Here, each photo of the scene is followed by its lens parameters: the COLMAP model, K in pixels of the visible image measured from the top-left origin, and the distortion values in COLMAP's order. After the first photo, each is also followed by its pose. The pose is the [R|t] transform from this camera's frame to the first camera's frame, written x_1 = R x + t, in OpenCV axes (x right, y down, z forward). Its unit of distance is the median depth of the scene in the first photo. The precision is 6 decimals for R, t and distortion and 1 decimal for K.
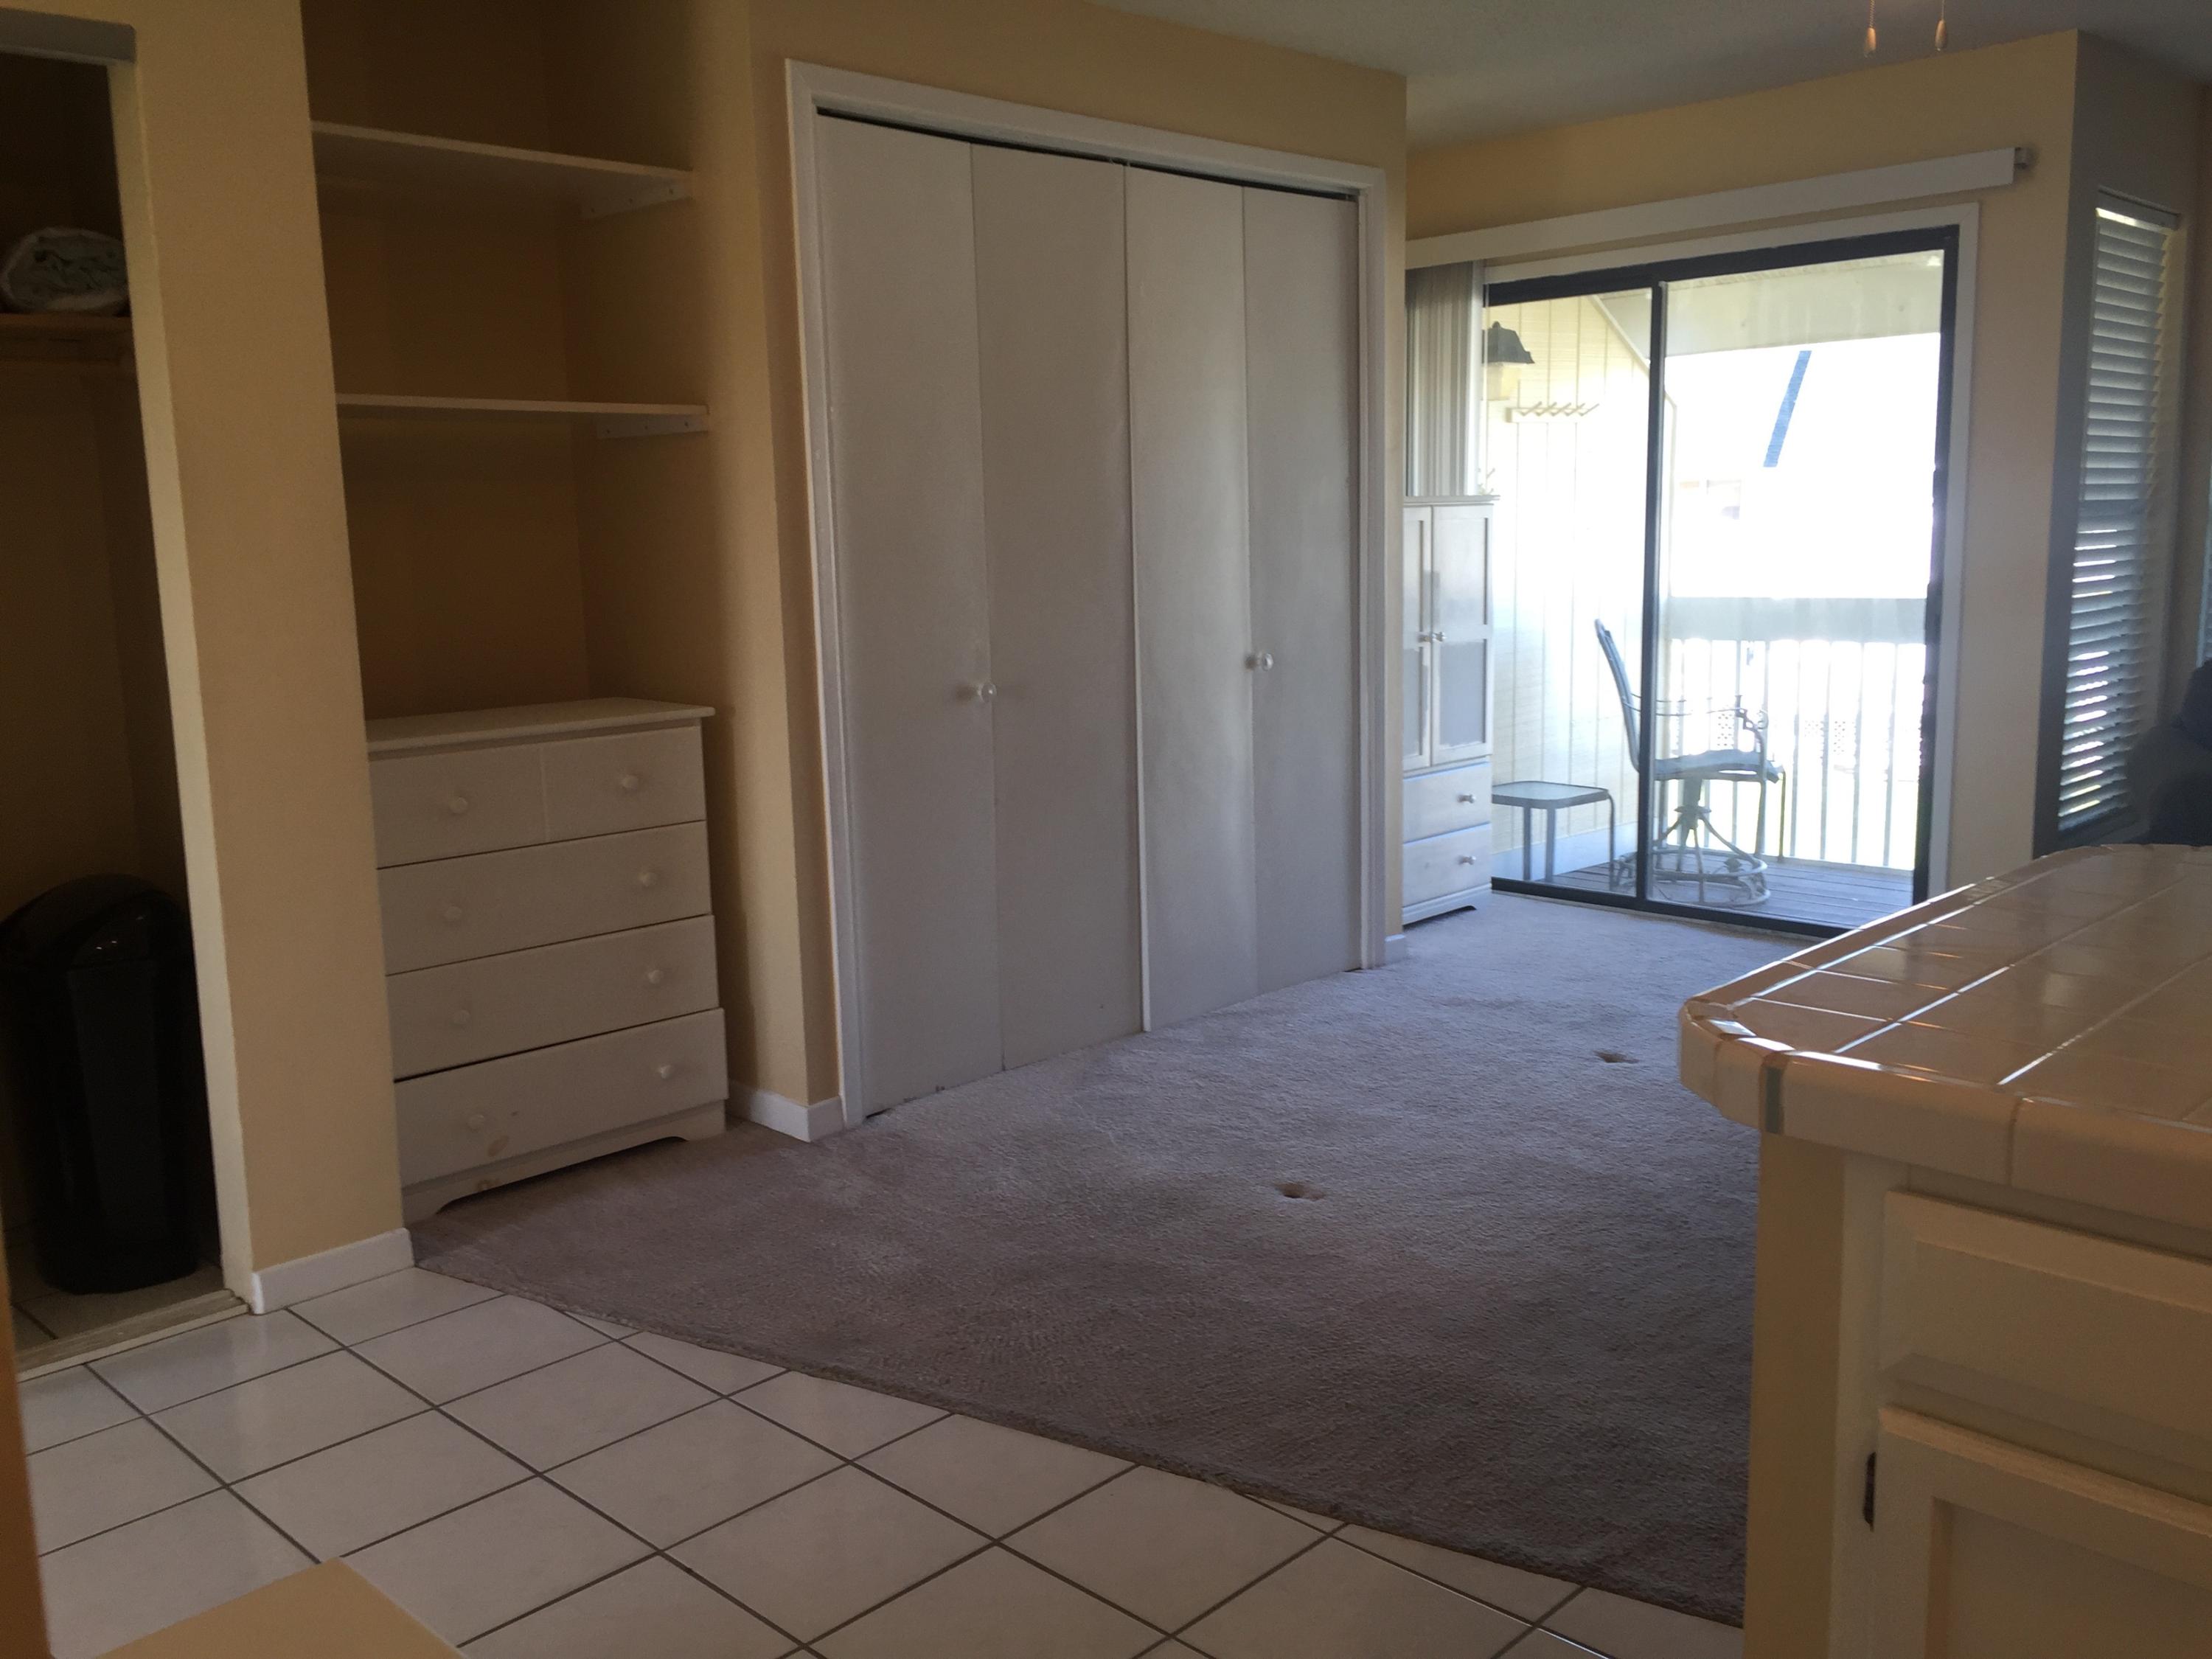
lens RADIAL K [[1880.4, 0, 1096.1], [0, 1880.4, 823.8], [0, 0, 1]] dist [0.080196, -0.110728]
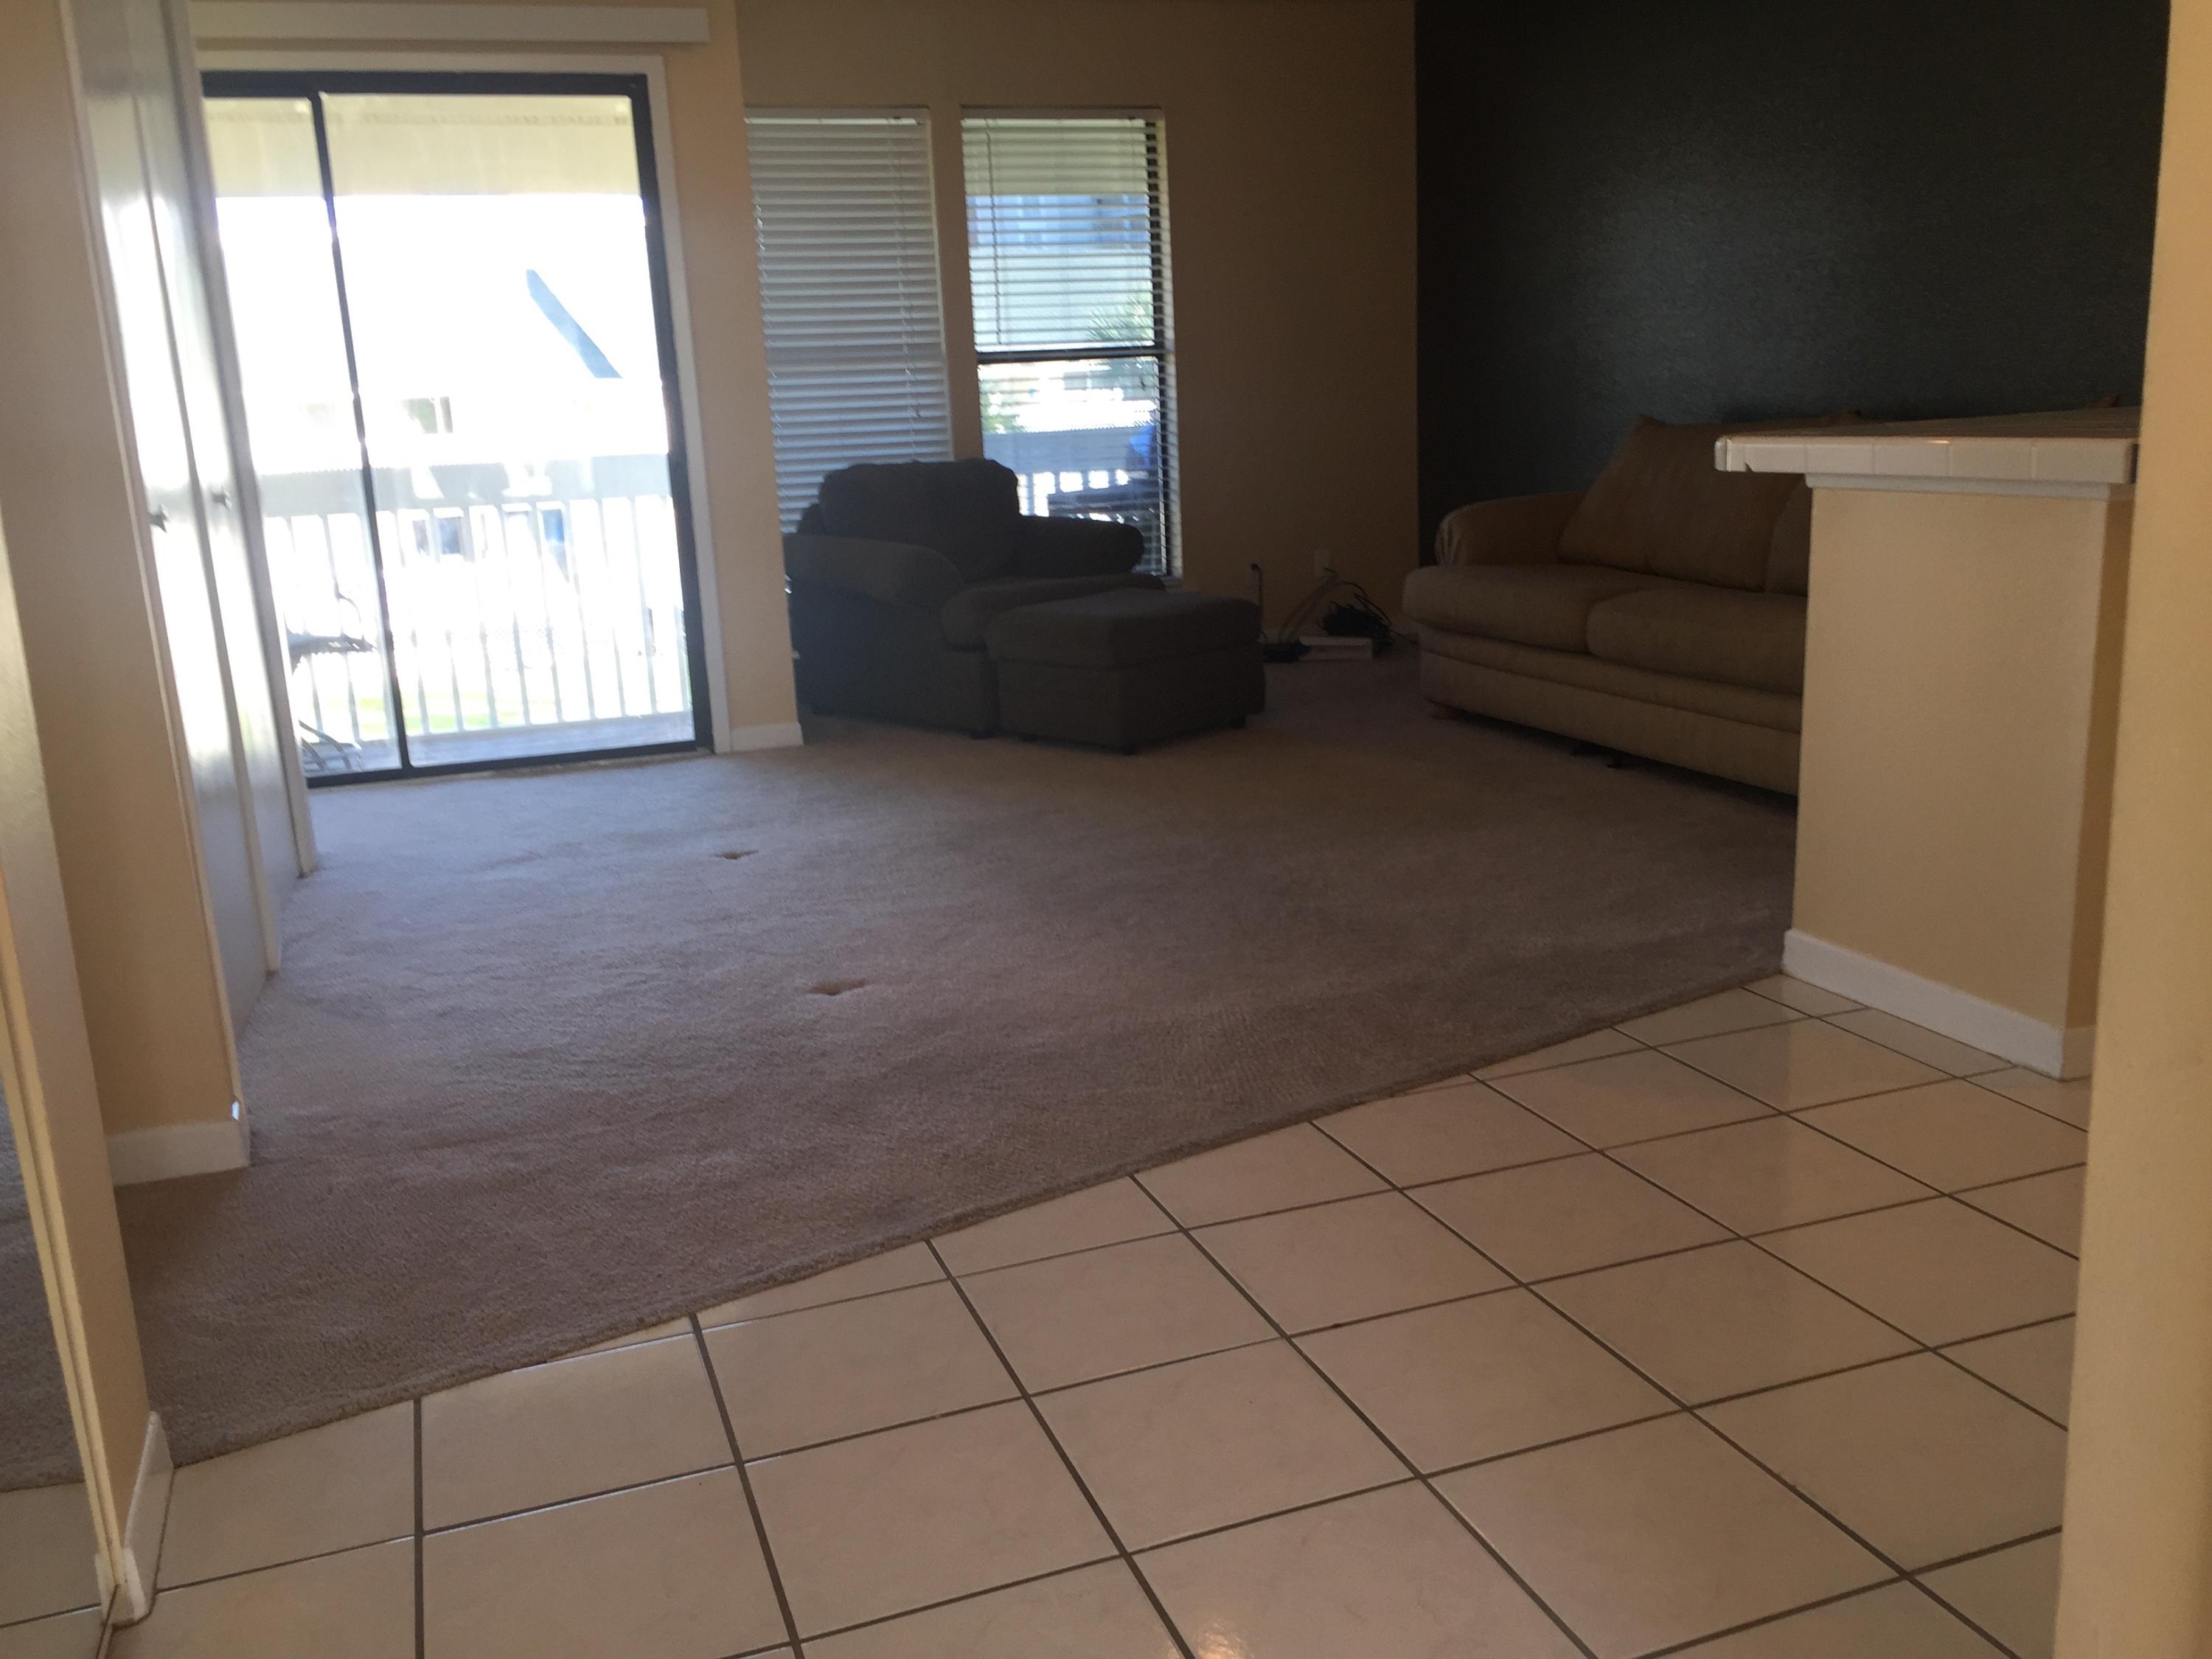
lens RADIAL K [[1880.4, 0, 1096.1], [0, 1880.4, 823.8], [0, 0, 1]] dist [0.080196, -0.110728]
pose [[0.430619, -0.188216, 0.882690, -0.596369], [0.184605, 0.975705, 0.117990, 0.027008], [-0.883452, 0.112140, 0.454902, 0.414550]]
